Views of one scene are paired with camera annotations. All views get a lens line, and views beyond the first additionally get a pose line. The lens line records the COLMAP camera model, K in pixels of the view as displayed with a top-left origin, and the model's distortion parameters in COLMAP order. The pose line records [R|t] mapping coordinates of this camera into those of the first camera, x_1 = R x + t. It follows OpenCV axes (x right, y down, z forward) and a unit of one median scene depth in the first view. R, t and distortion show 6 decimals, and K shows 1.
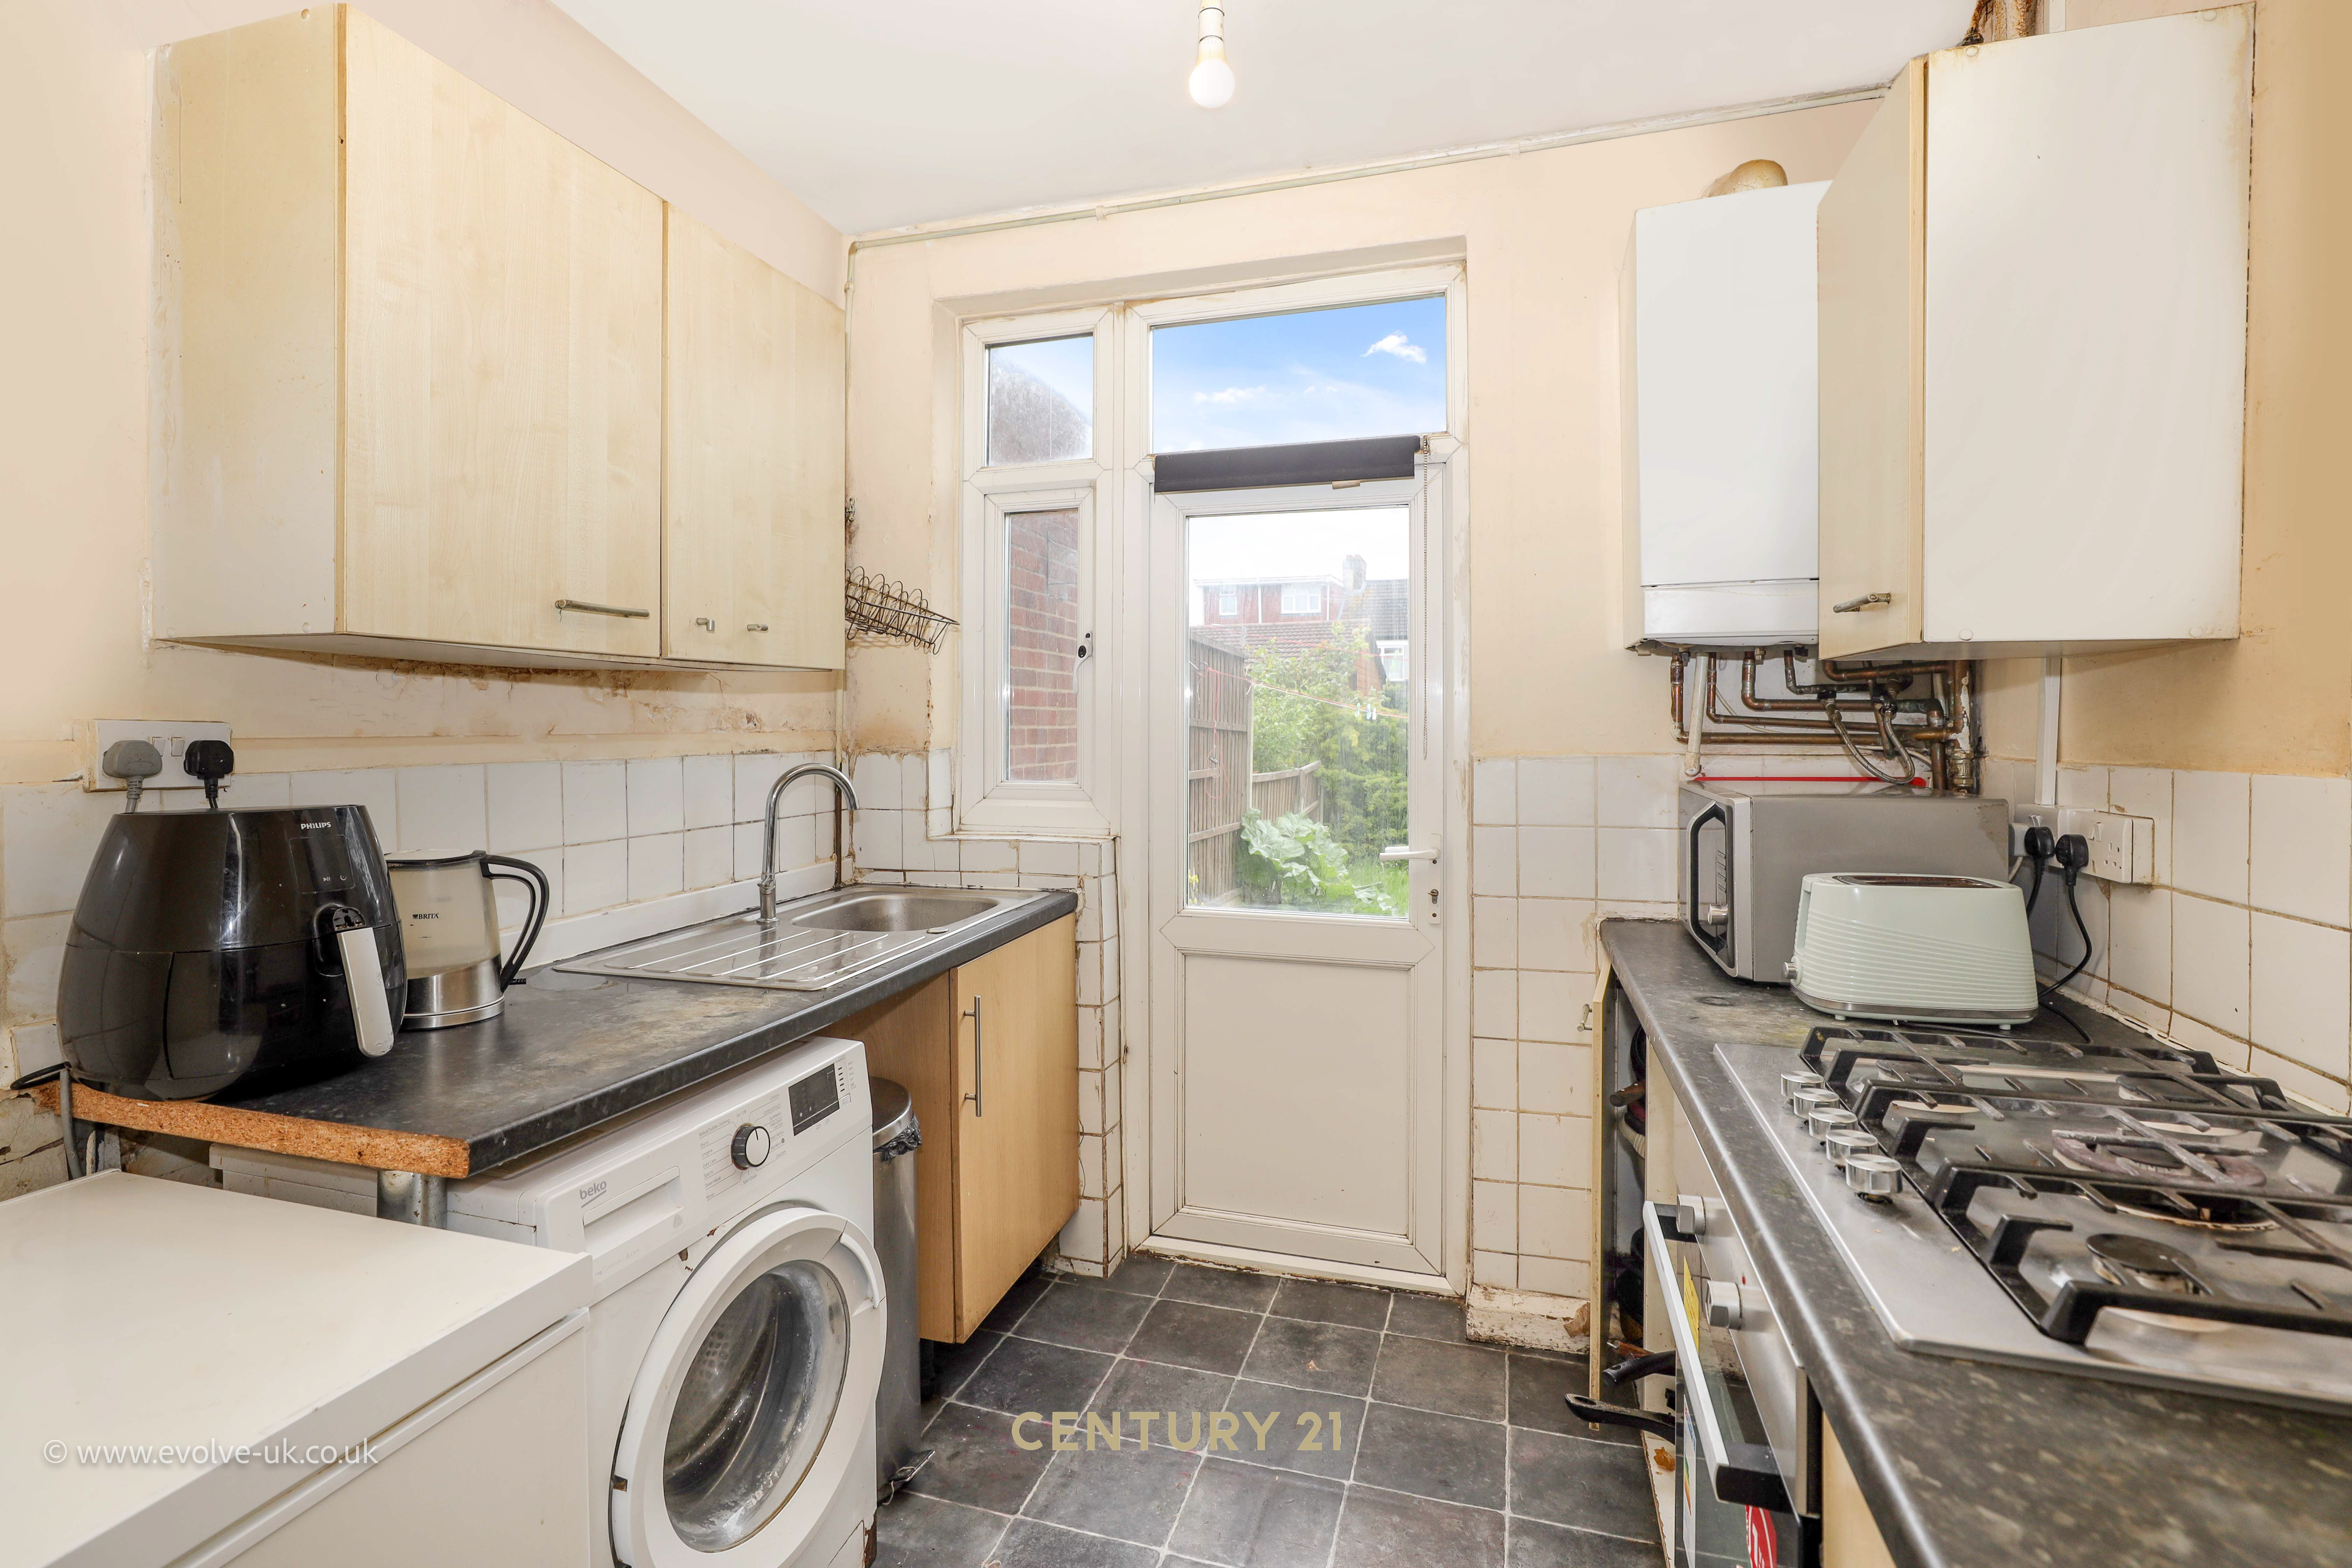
lens RADIAL K [[1090.4, 0, 1172.9], [0, 1090.4, 722.2], [0, 0, 1]] dist [-0.038209, 0.014443]
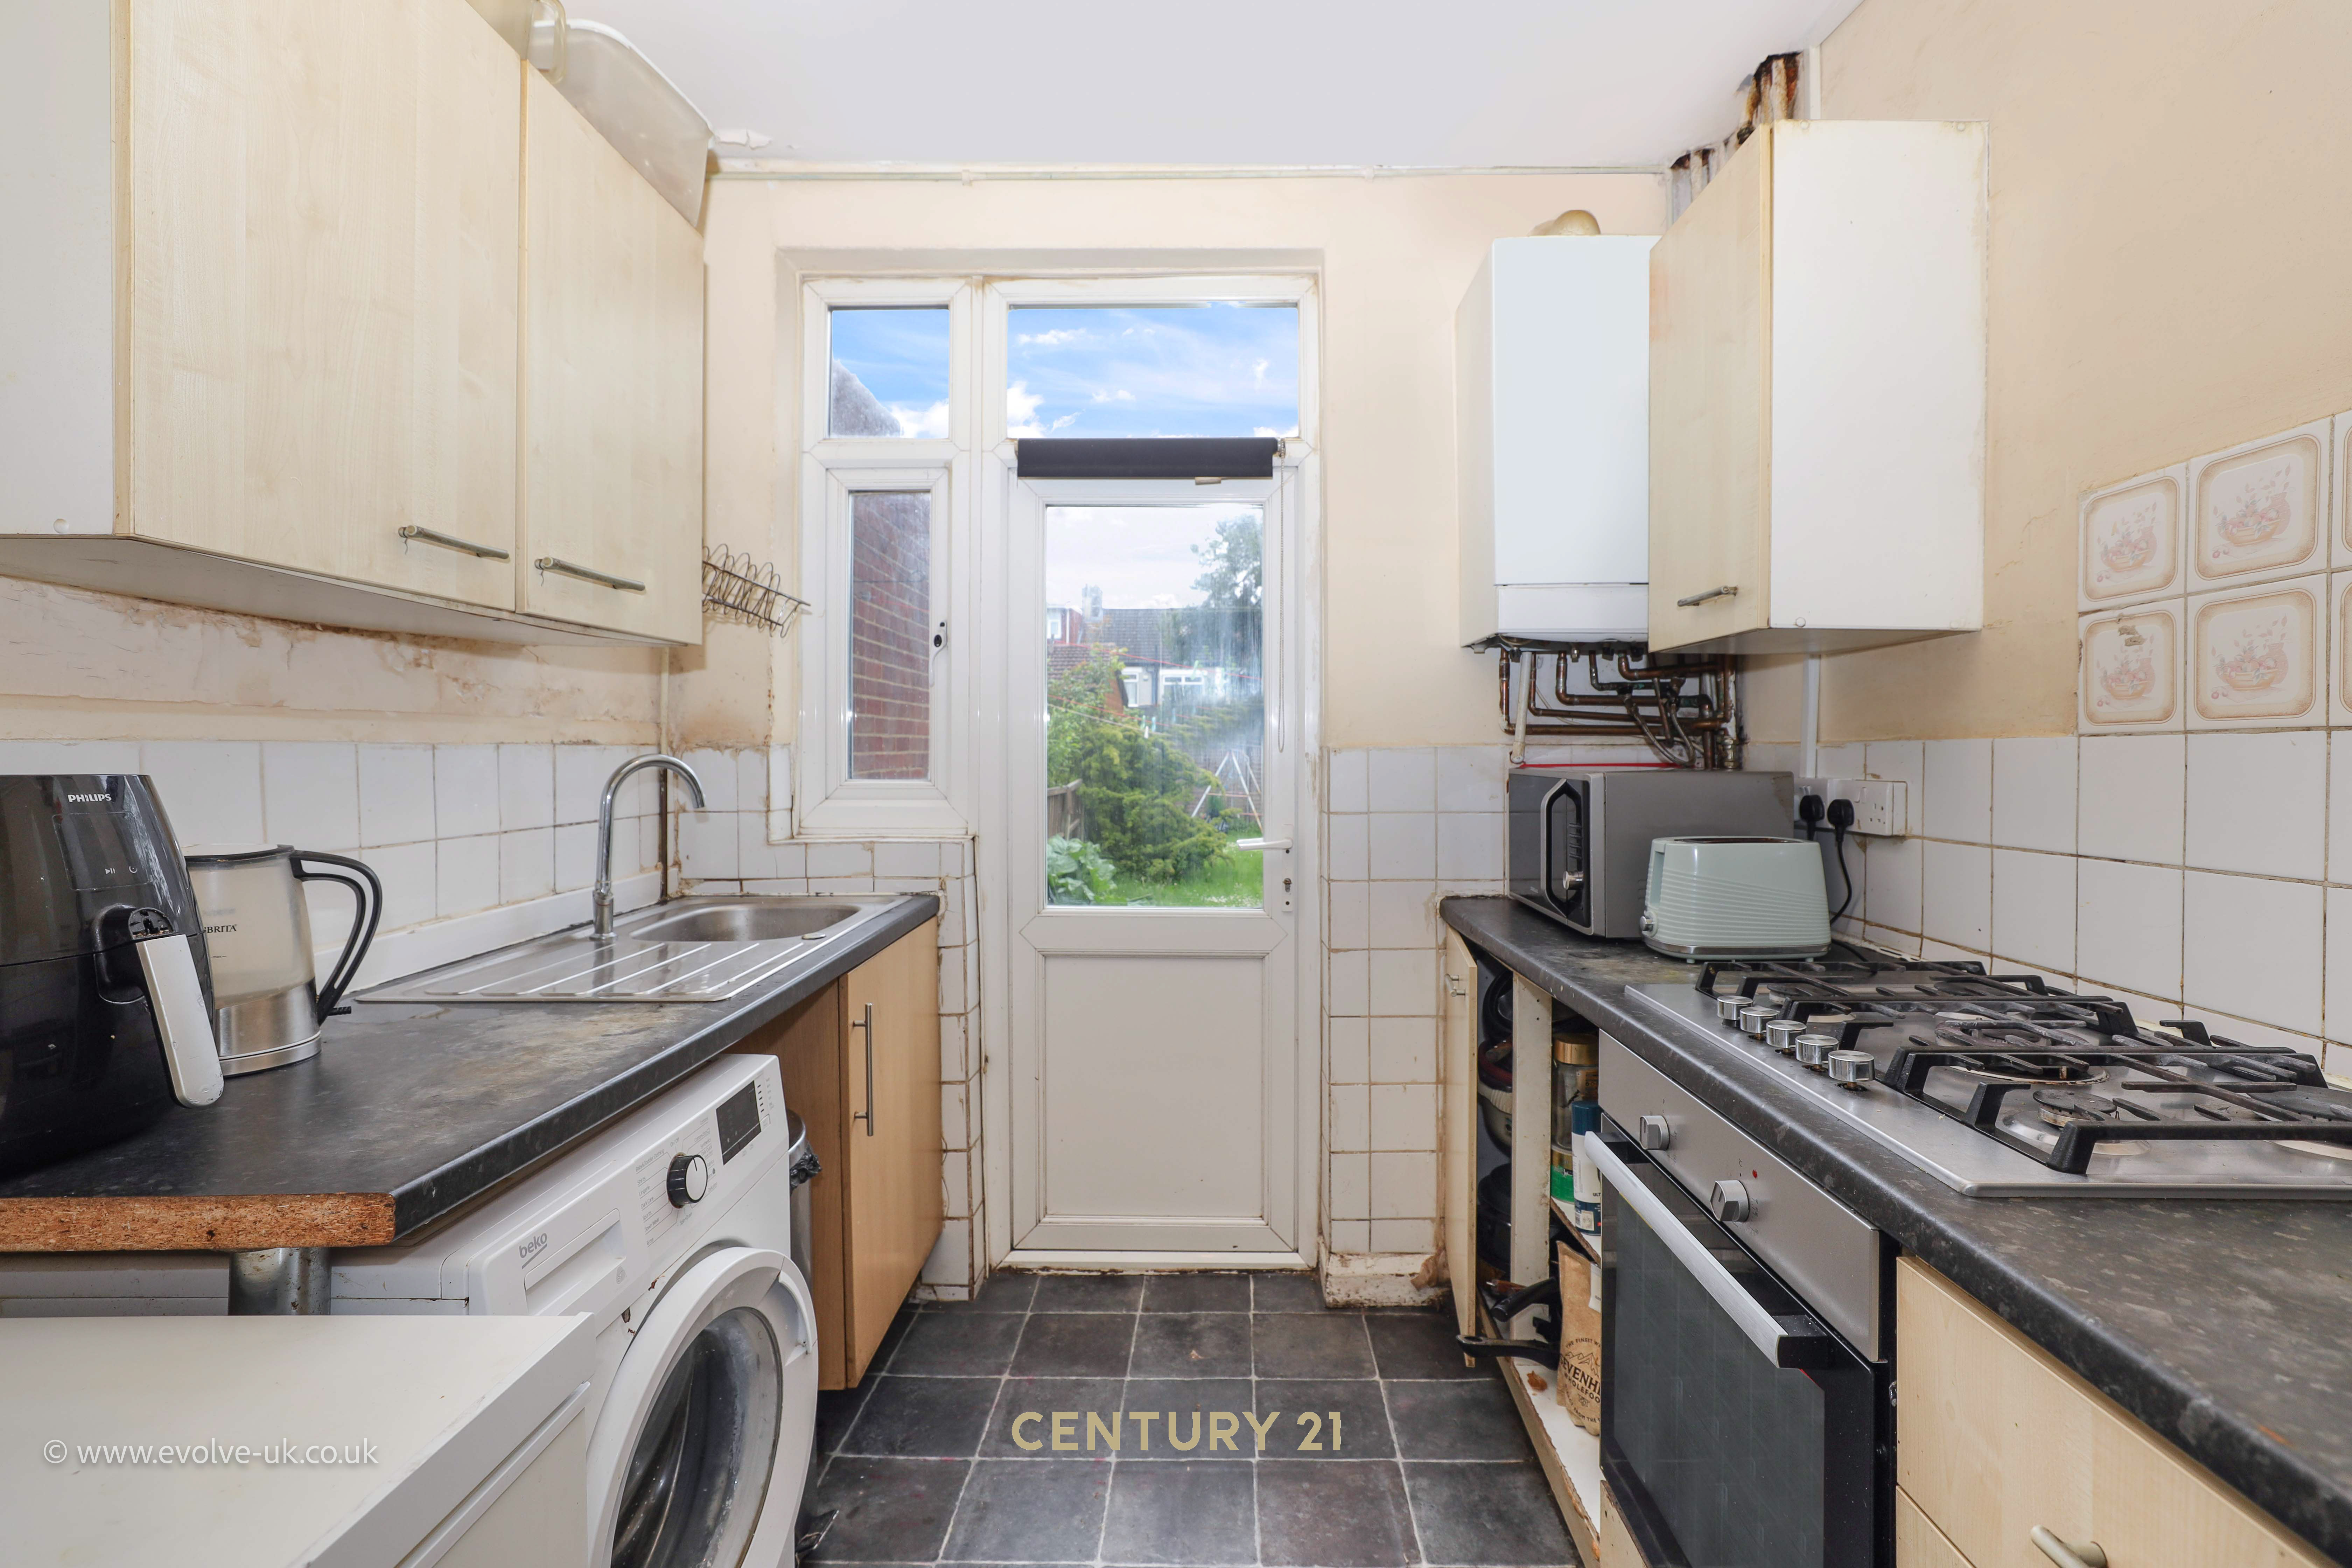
lens RADIAL K [[1067.9, 0, 1179.6], [0, 1067.9, 757.6], [0, 0, 1]] dist [-0.034397, 0.015331]
pose [[0.957850, -0.006783, 0.287189, -0.176746], [0.006861, 0.999976, 0.000733, 0.043965], [-0.287187, 0.001268, 0.957874, 0.064757]]
